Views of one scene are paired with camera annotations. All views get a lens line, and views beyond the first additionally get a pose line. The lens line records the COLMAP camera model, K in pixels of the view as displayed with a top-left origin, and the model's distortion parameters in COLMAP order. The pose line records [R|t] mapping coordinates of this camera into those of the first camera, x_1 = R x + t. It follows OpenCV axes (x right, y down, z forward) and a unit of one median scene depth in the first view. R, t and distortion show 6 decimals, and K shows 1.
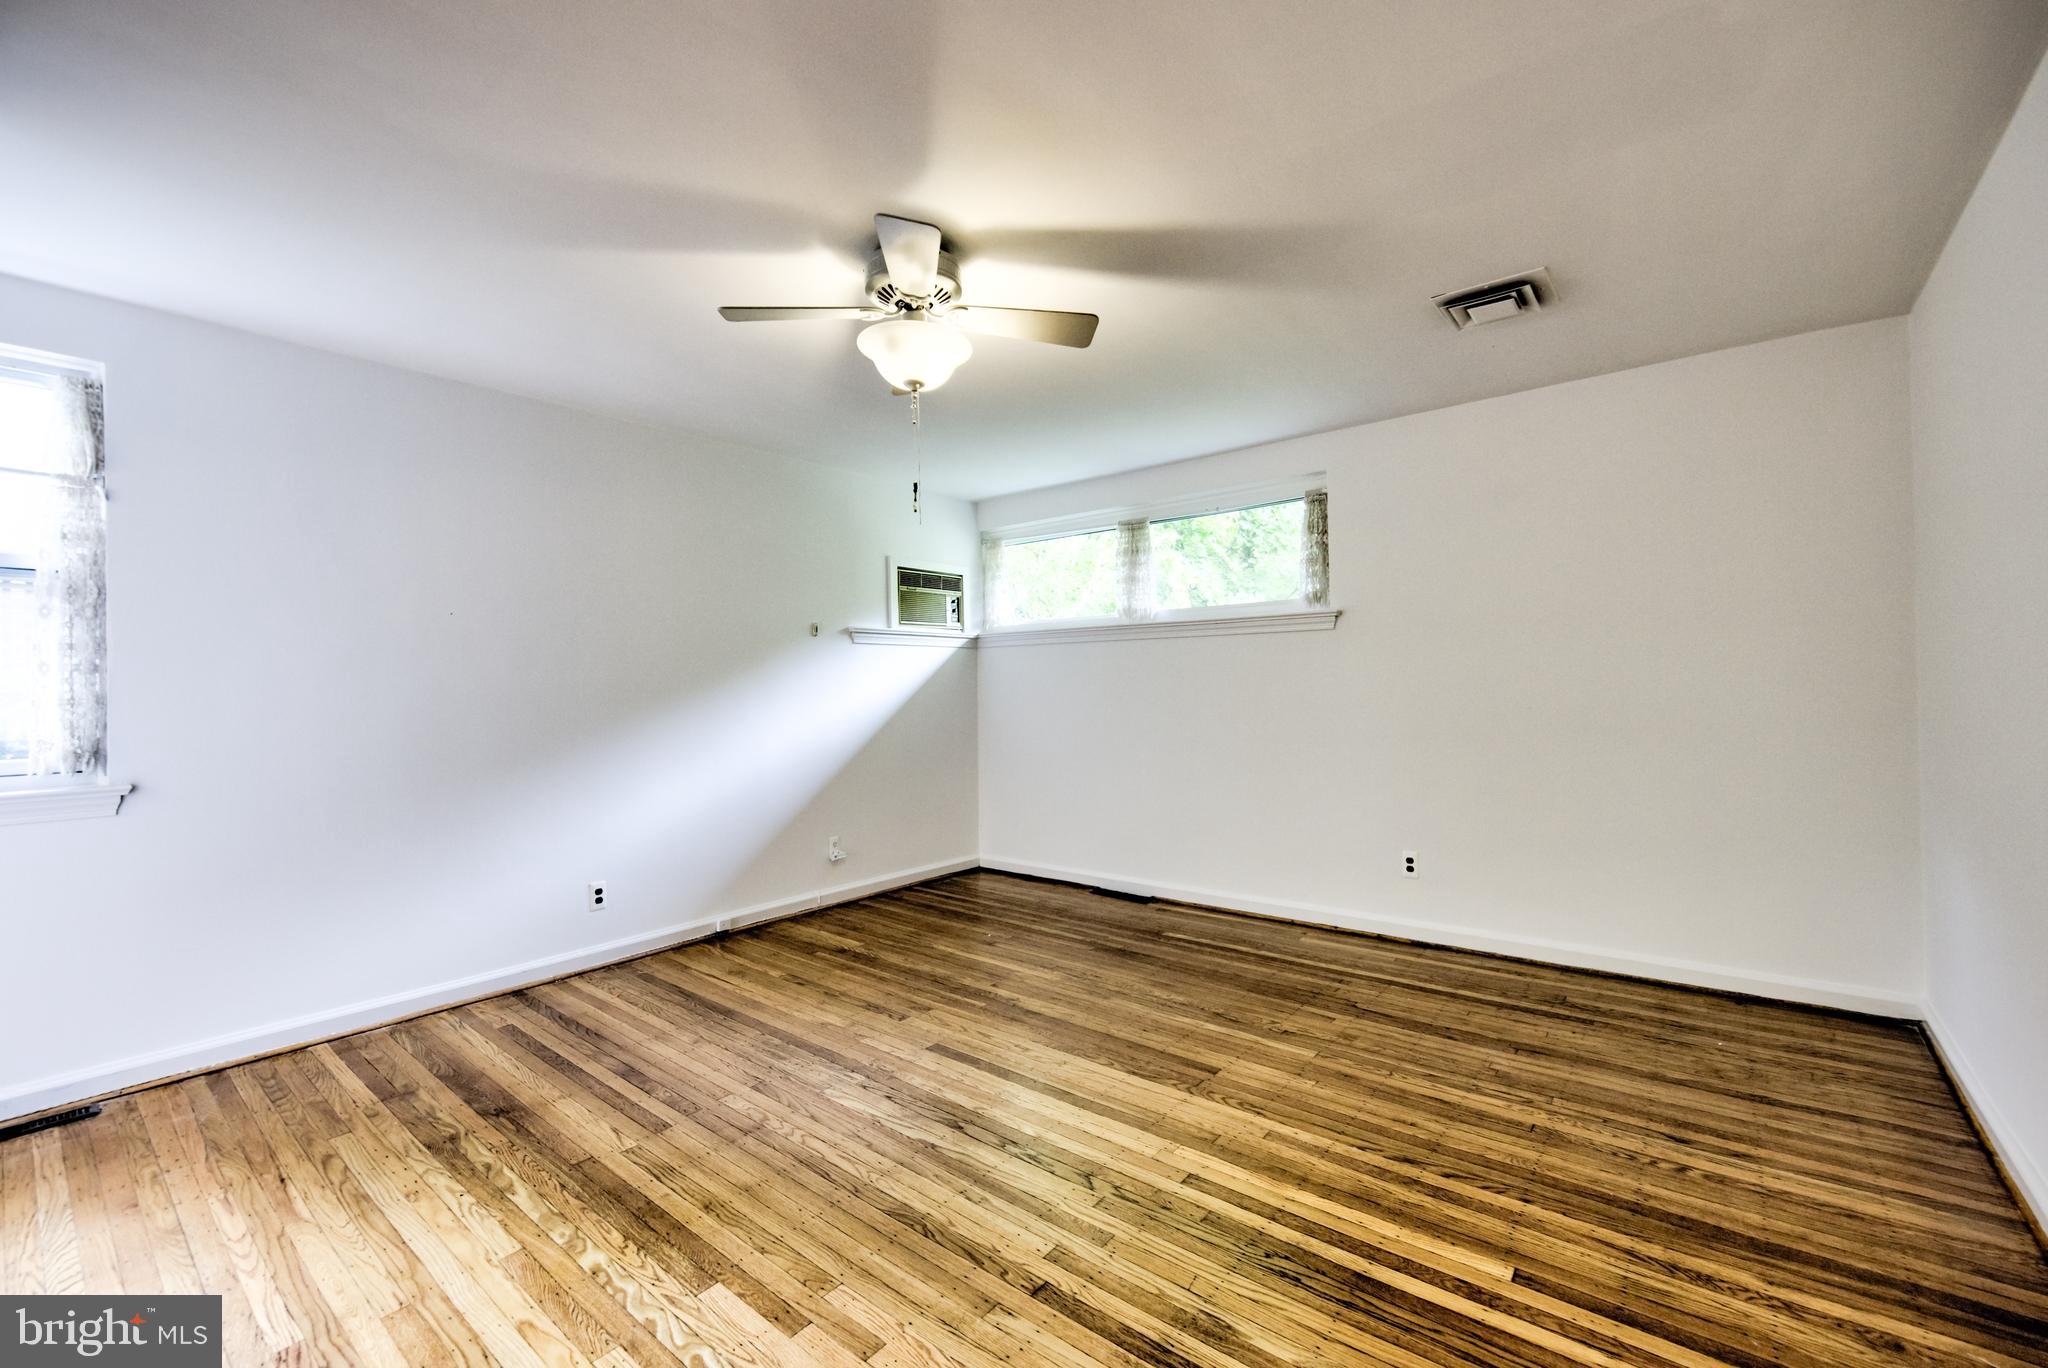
lens RADIAL K [[839.9, 0, 1018.4], [0, 839.9, 683.3], [0, 0, 1]] dist [0.012501, -0.000135]
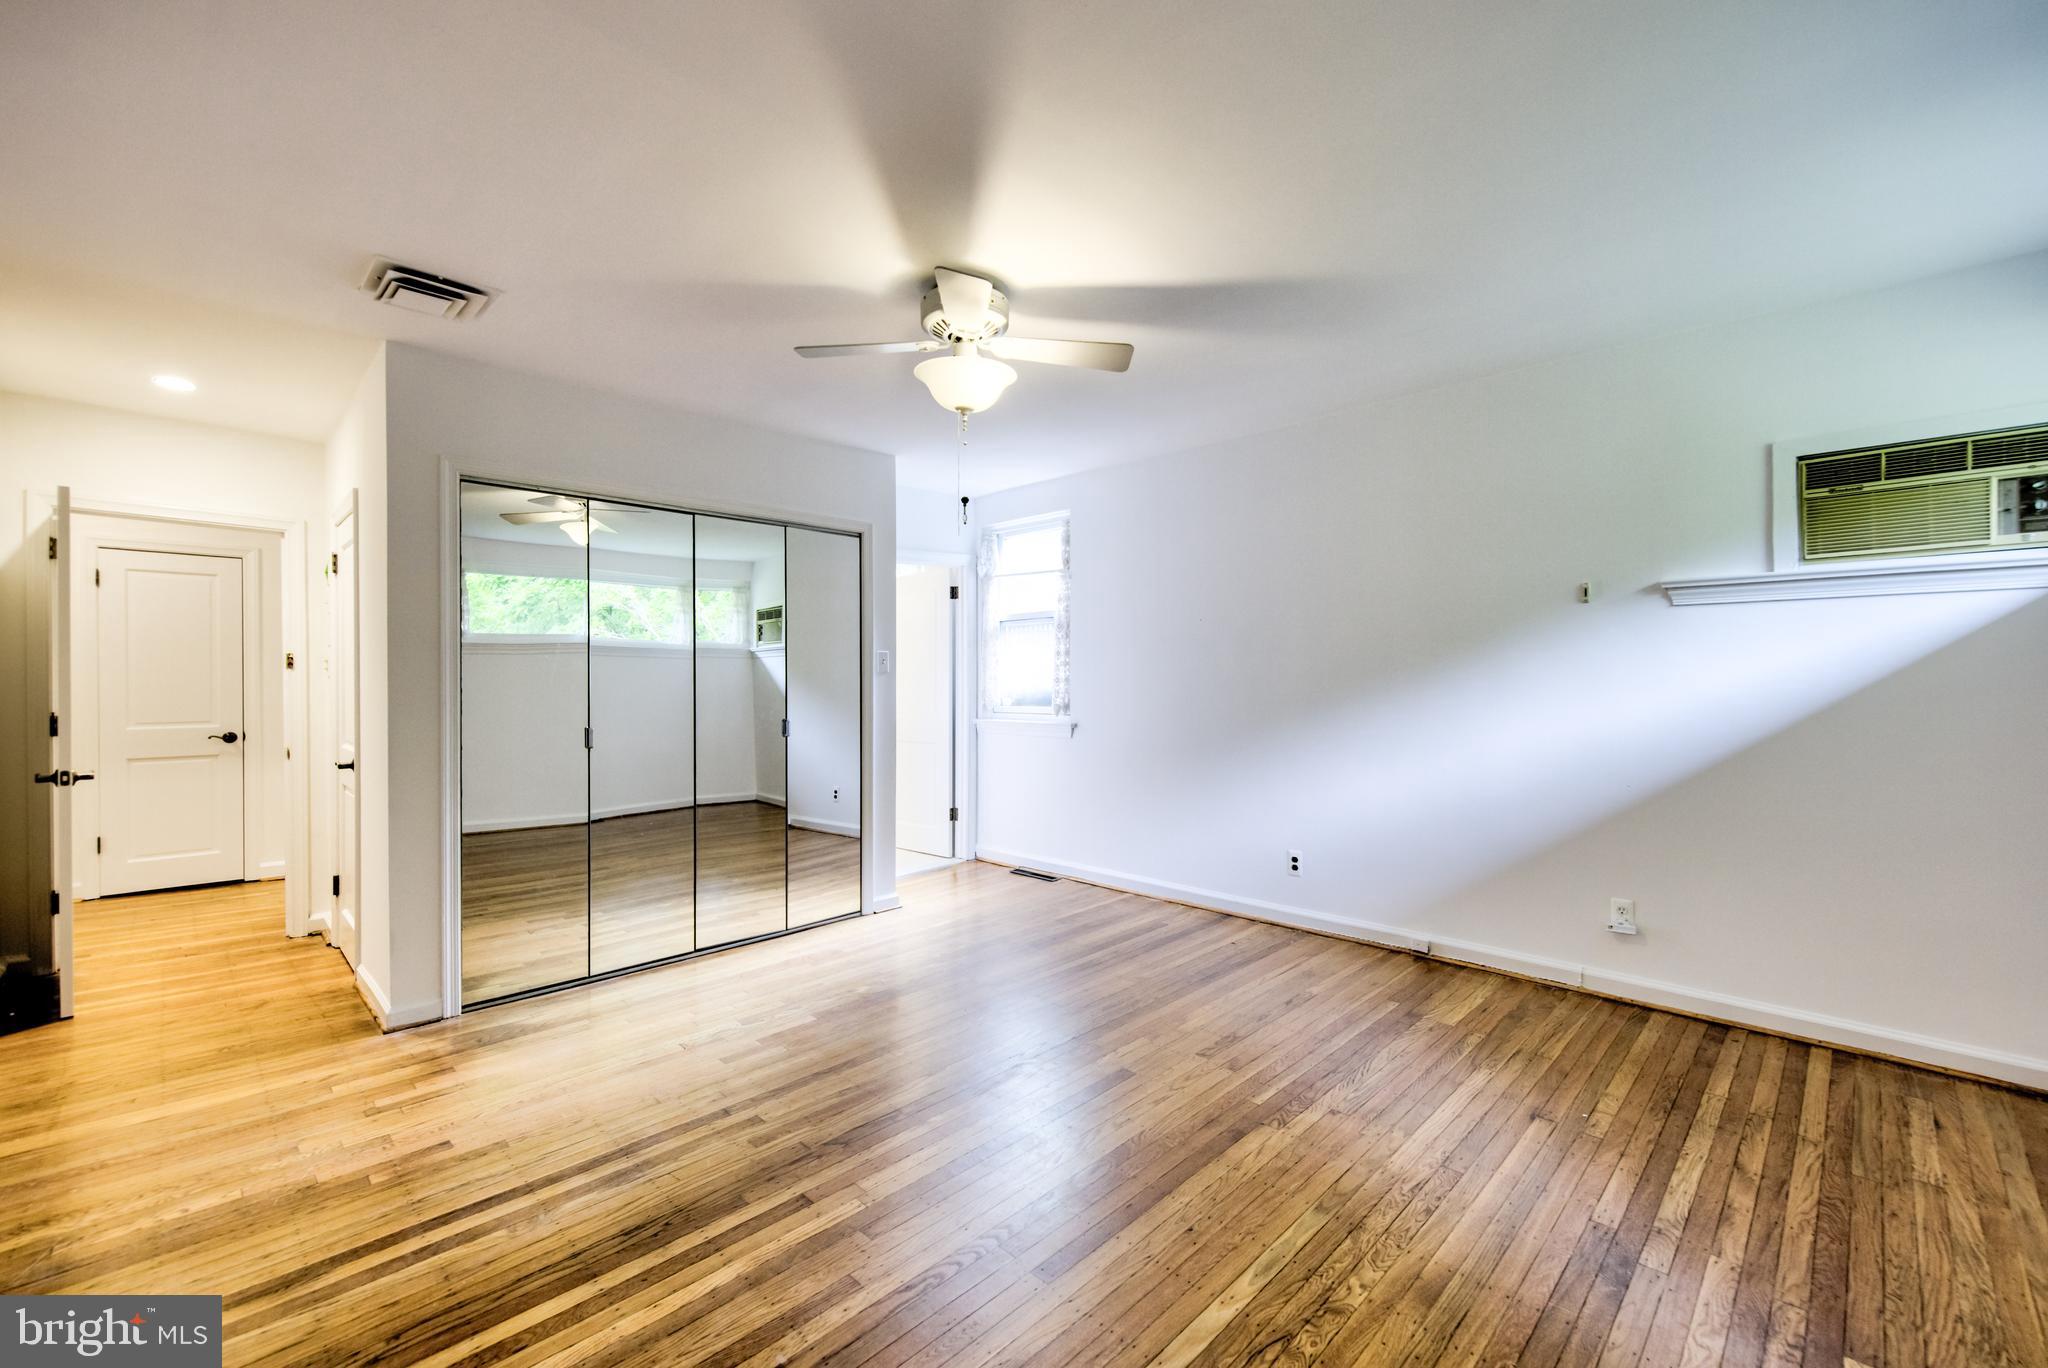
lens RADIAL K [[839.9, 0, 1016.9], [0, 839.9, 683.0], [0, 0, 1]] dist [0.012501, -0.000135]
pose [[-0.089144, 0.023371, -0.995745, 0.643229], [0.010553, 0.999691, 0.022519, -0.012781], [0.995963, -0.008501, -0.089363, 0.760783]]
